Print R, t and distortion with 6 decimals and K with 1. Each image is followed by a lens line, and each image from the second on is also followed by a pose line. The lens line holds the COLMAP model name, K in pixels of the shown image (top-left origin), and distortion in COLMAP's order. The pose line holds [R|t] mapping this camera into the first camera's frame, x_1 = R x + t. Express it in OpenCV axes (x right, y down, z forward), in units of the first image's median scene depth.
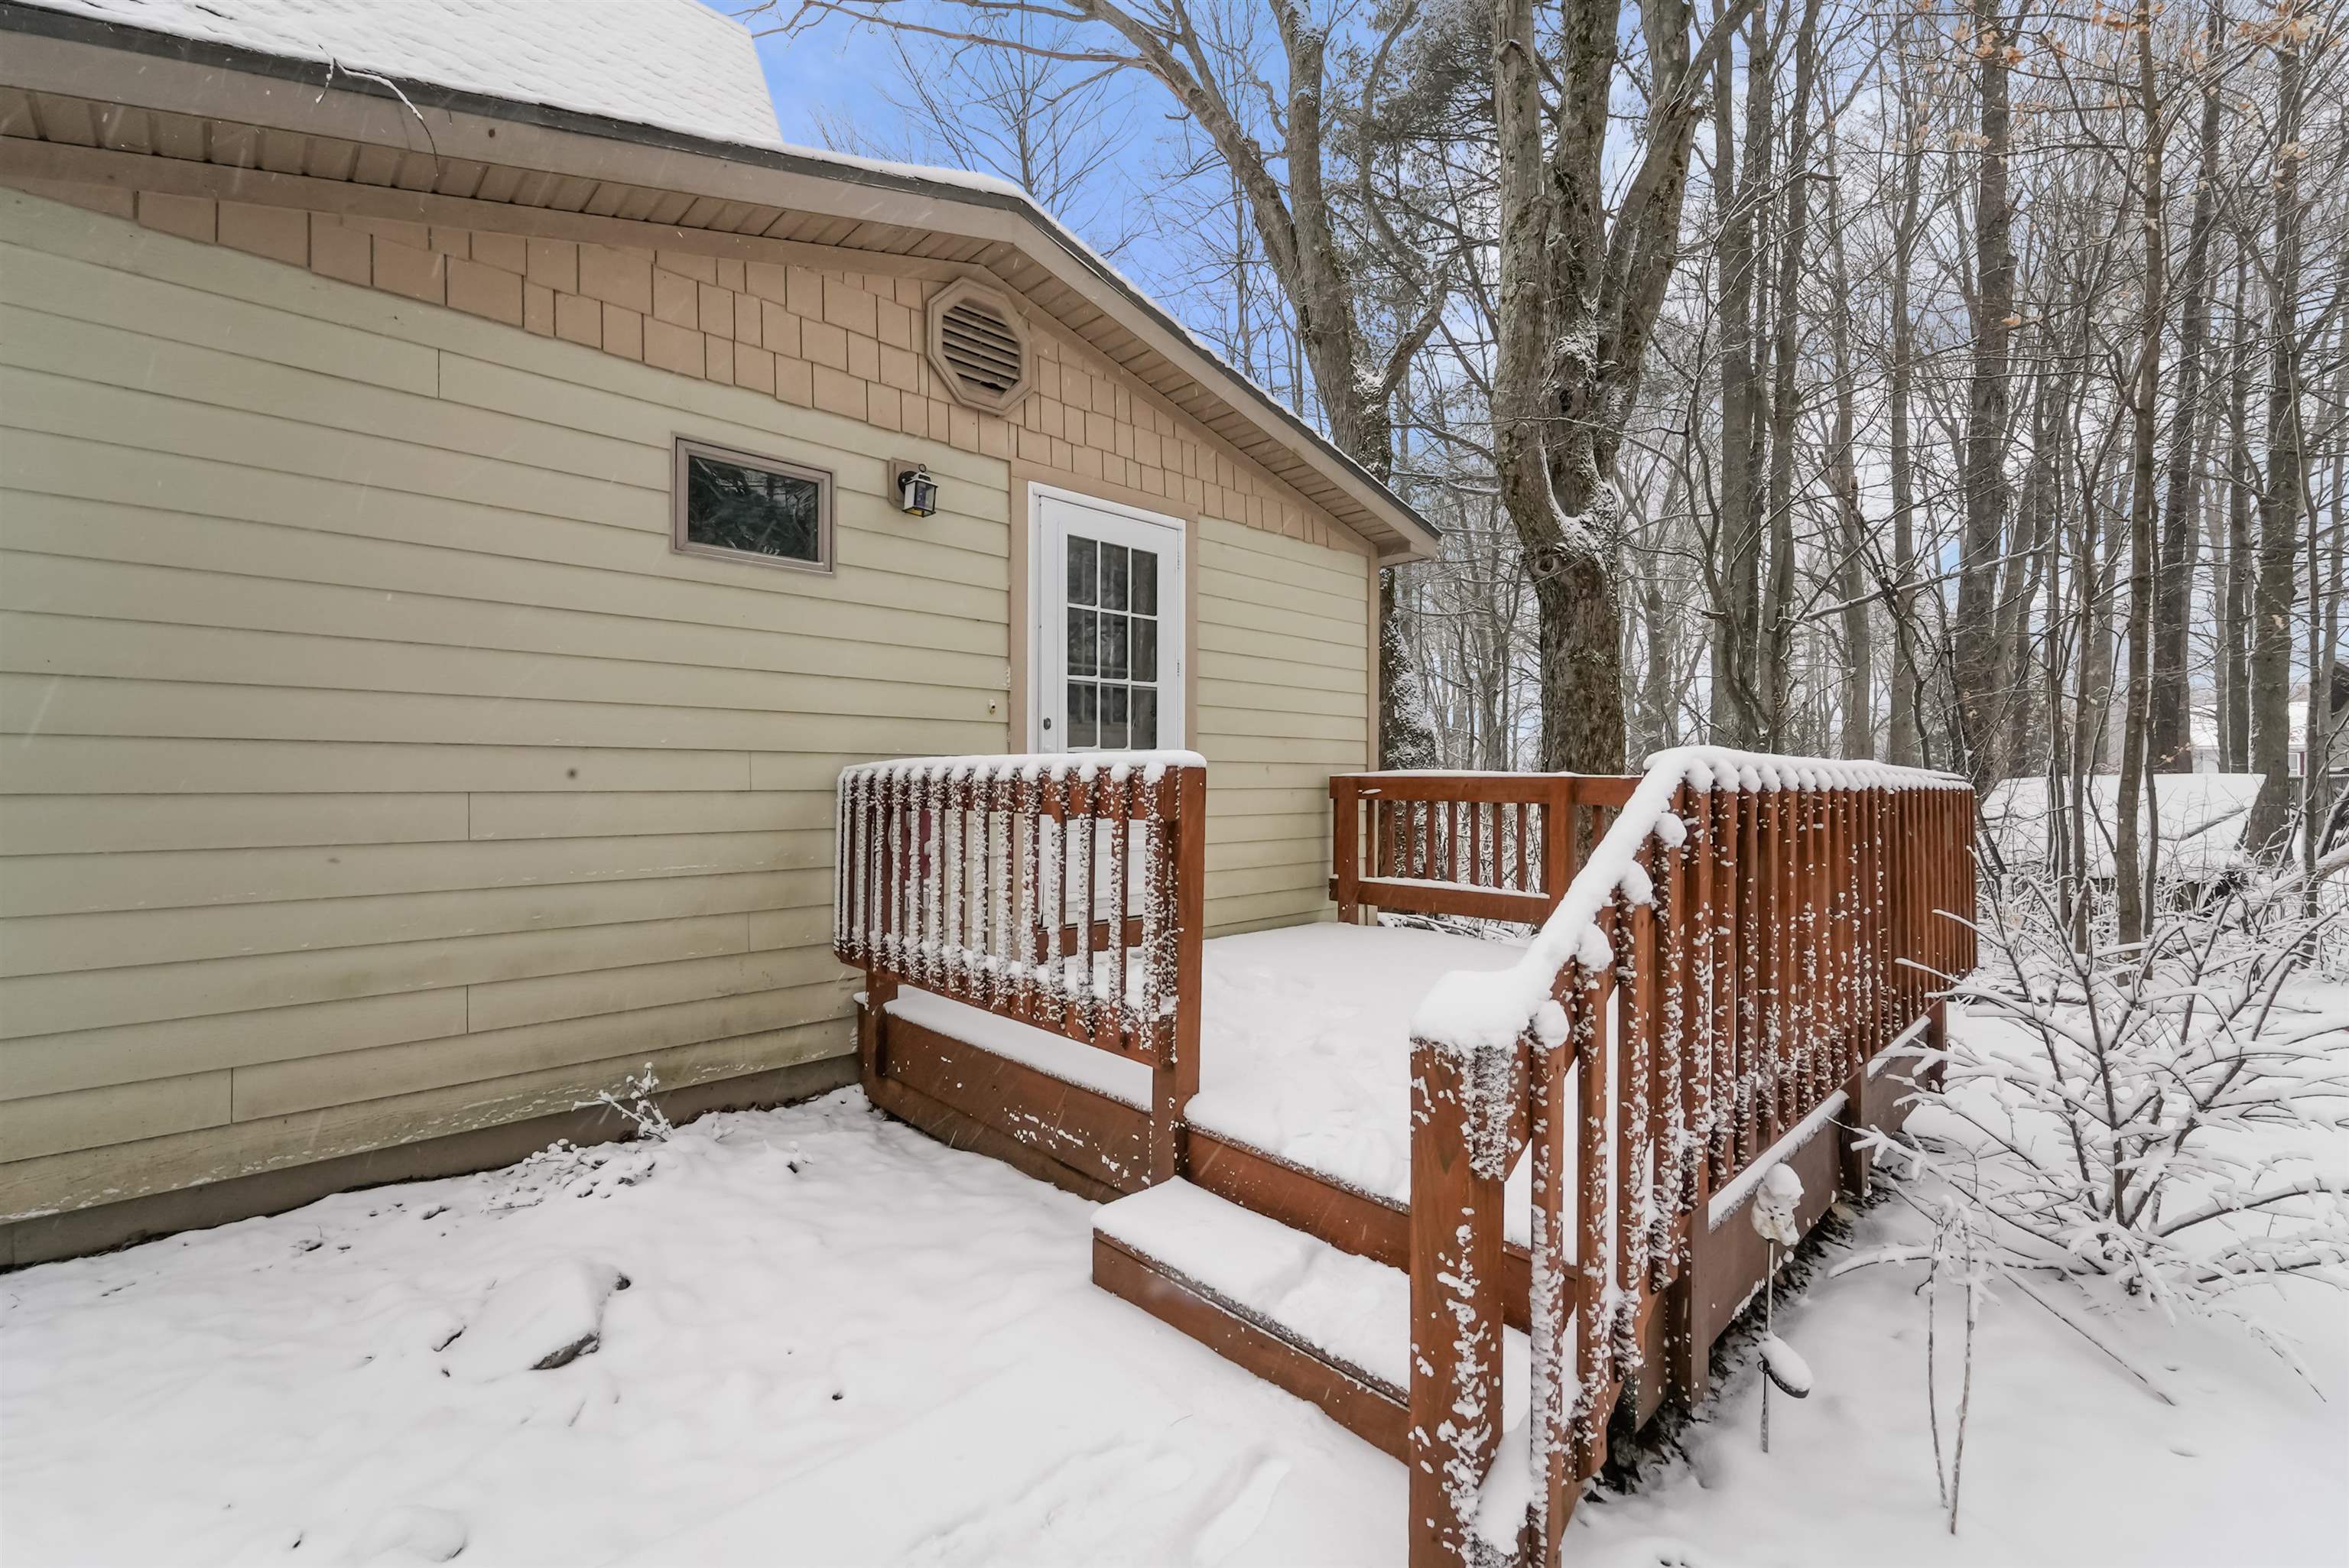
lens RADIAL K [[958.2, 0, 1177.8], [0, 958.2, 777.0], [0, 0, 1]] dist [-0.001718, -0.000001]
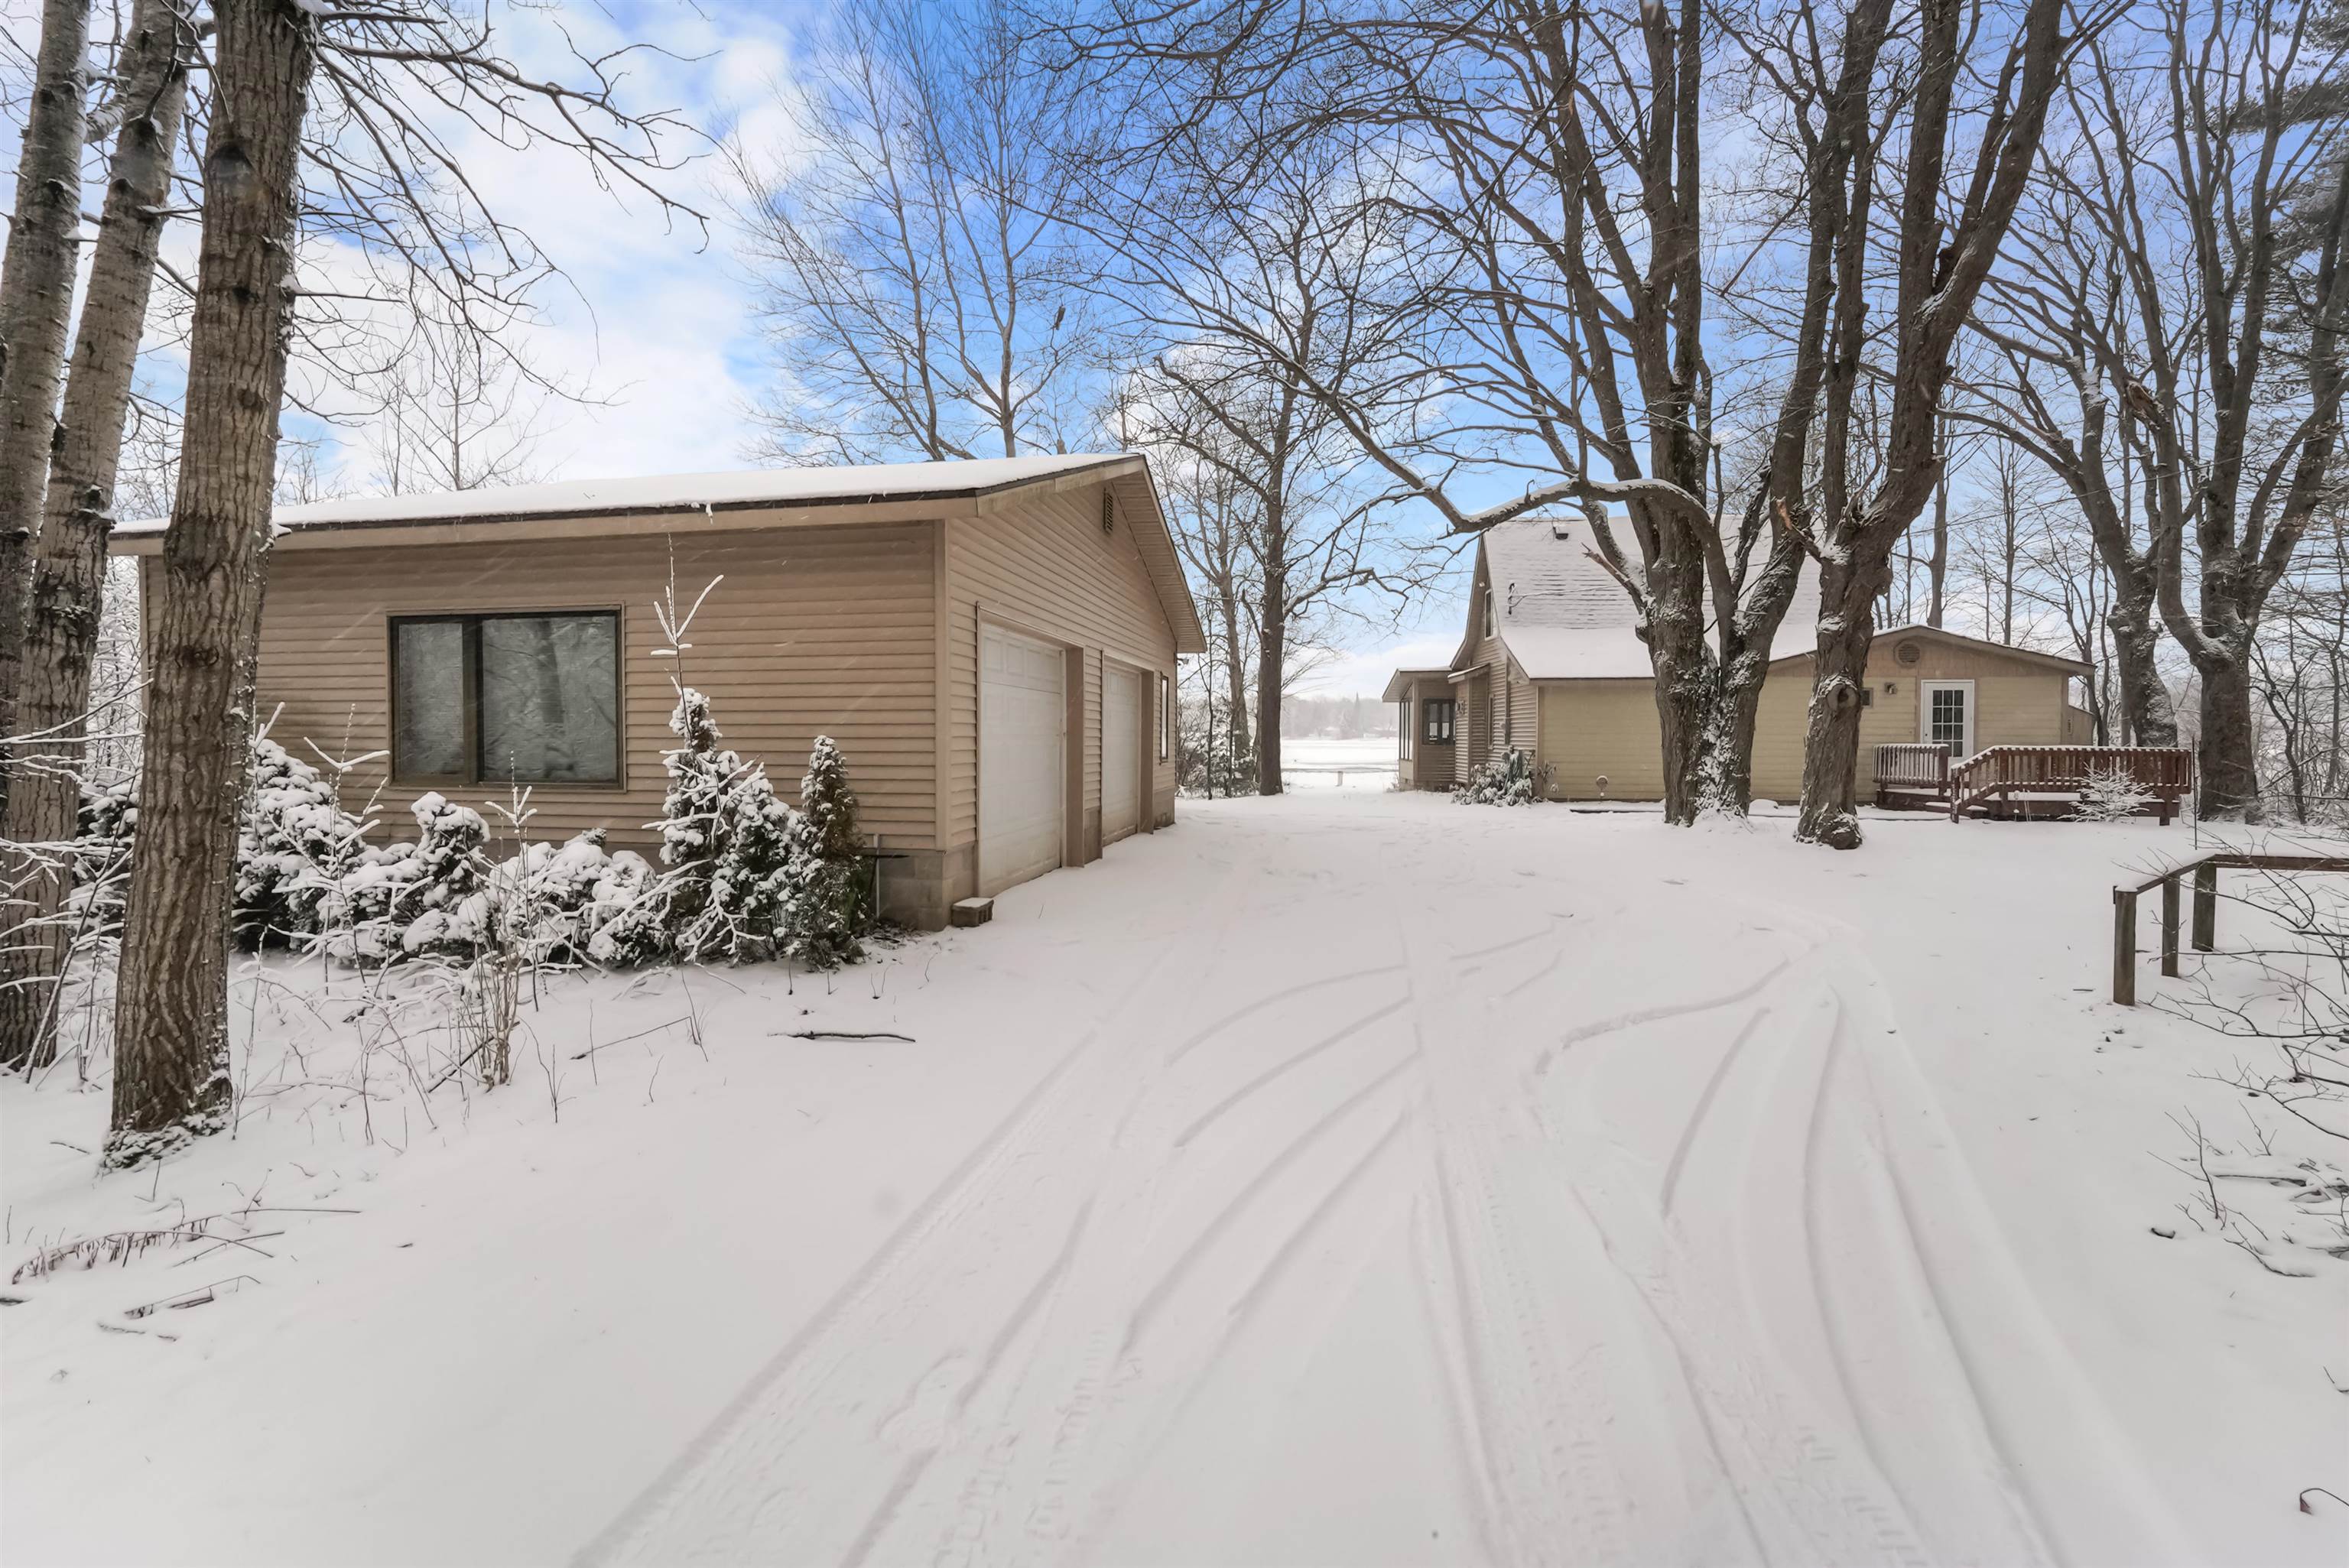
lens RADIAL K [[958.2, 0, 1174.4], [0, 958.2, 776.3], [0, 0, 1]] dist [-0.001718, -0.000001]
pose [[0.659465, 0.011241, -0.751651, 0.860176], [0.005539, 0.999788, 0.019811, 0.026526], [0.751715, -0.017228, 0.659263, -4.329222]]
